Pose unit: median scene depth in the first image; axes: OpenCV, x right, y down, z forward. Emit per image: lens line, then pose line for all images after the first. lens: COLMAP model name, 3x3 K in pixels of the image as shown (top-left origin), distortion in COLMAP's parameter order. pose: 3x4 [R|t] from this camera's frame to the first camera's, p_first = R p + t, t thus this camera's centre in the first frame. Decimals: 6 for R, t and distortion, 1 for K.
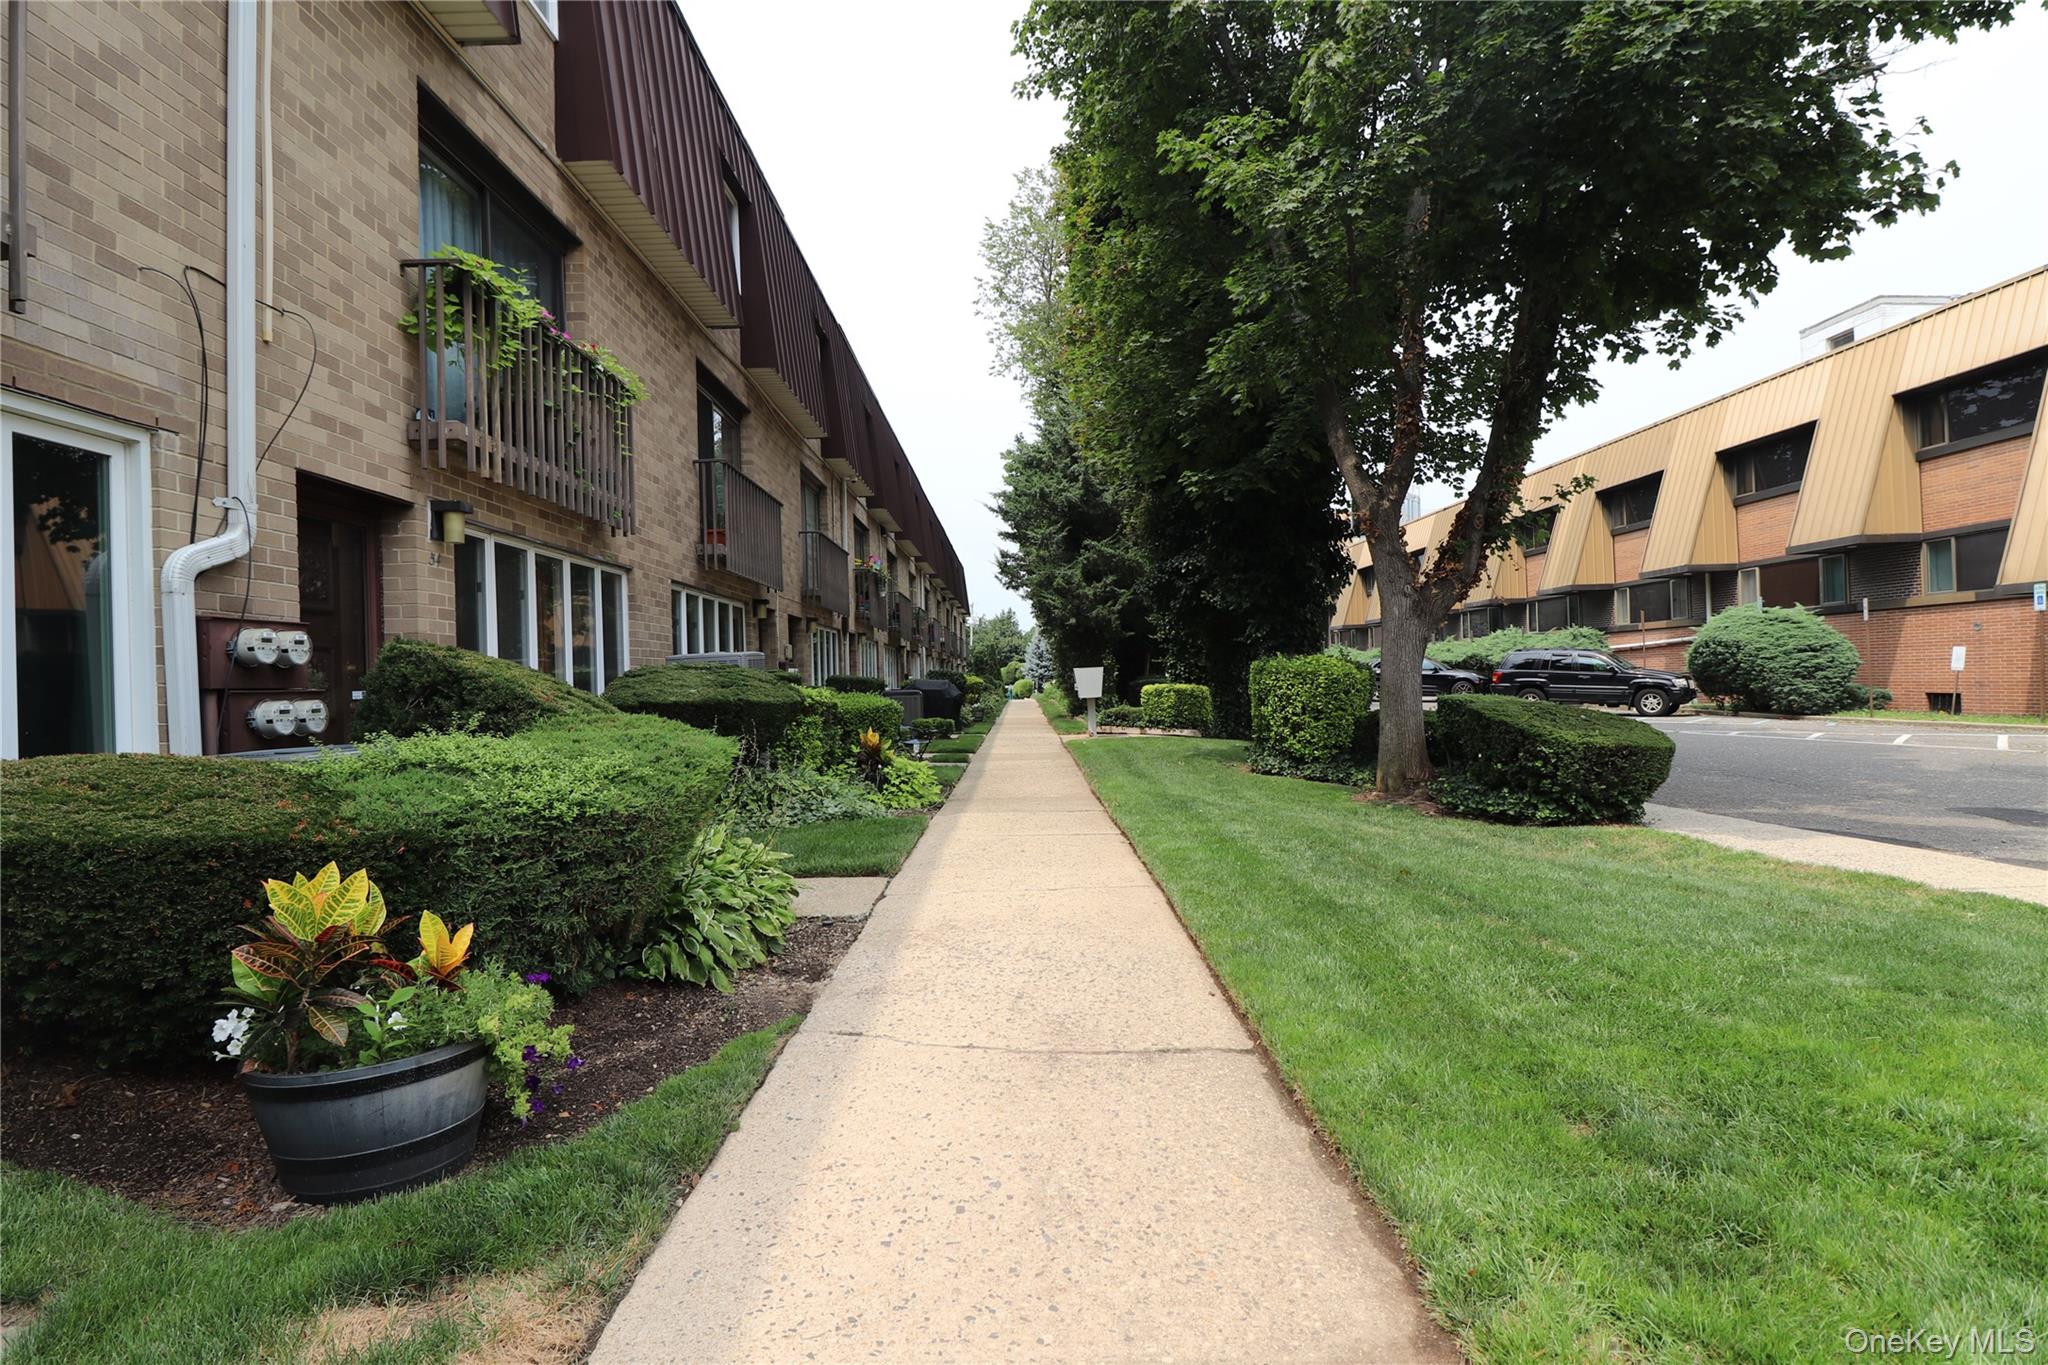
lens RADIAL K [[1061.2, 0, 1032.2], [0, 1061.2, 675.9], [0, 0, 1]] dist [0.010597, -0.018736]
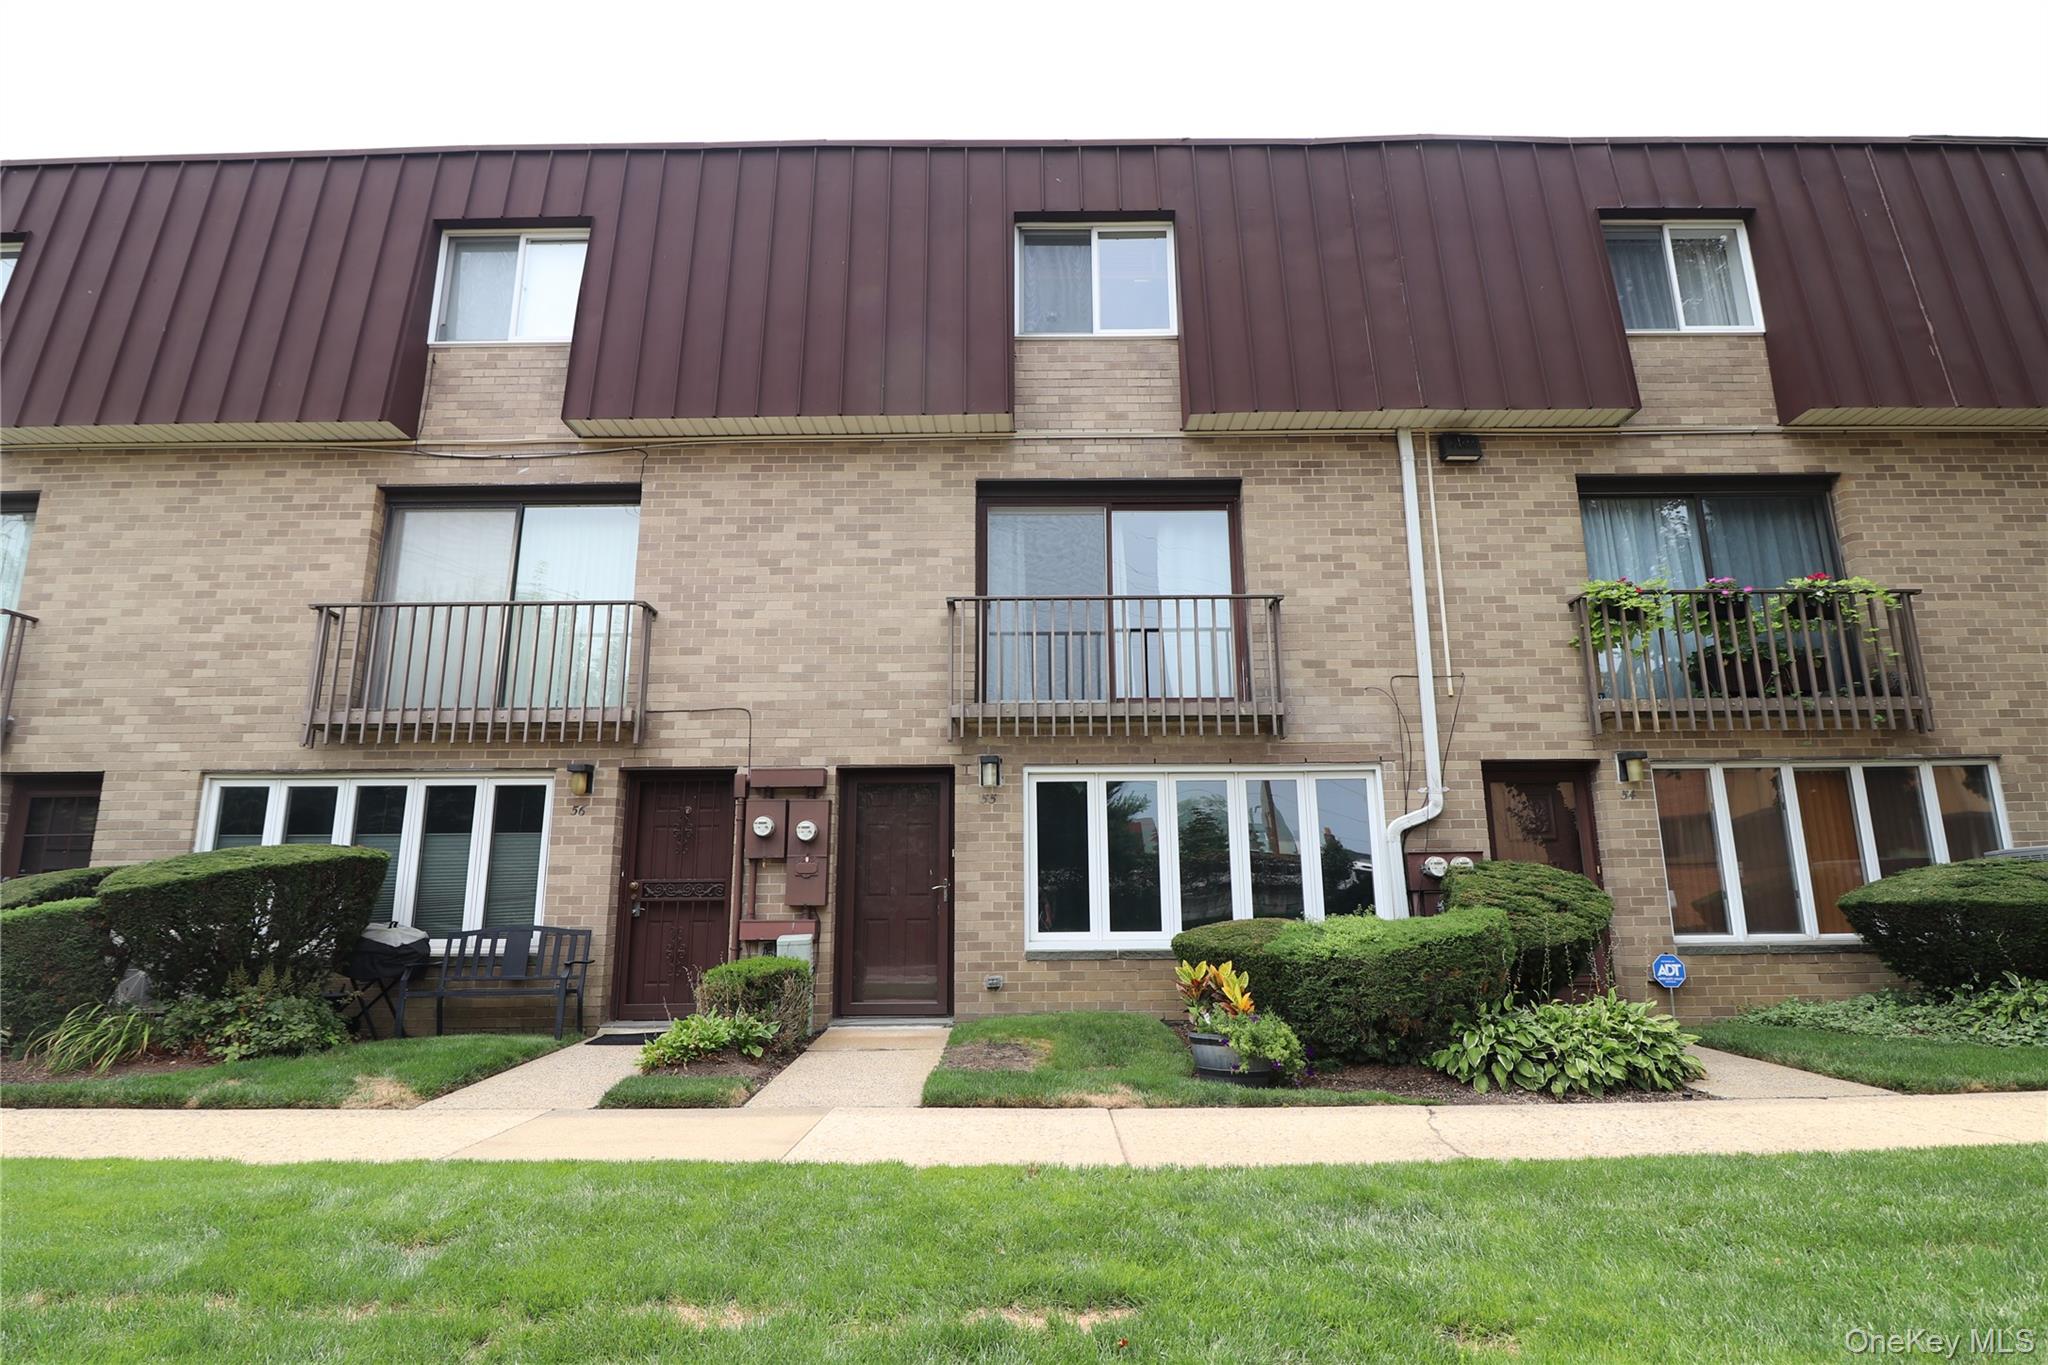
lens RADIAL K [[1061.2, 0, 1032.2], [0, 1061.2, 675.9], [0, 0, 1]] dist [0.010597, -0.018736]
pose [[-0.021414, -0.193008, -0.980964, 1.018589], [0.016652, 0.980984, -0.193375, -0.007137], [0.999632, -0.020476, -0.017793, 0.293717]]
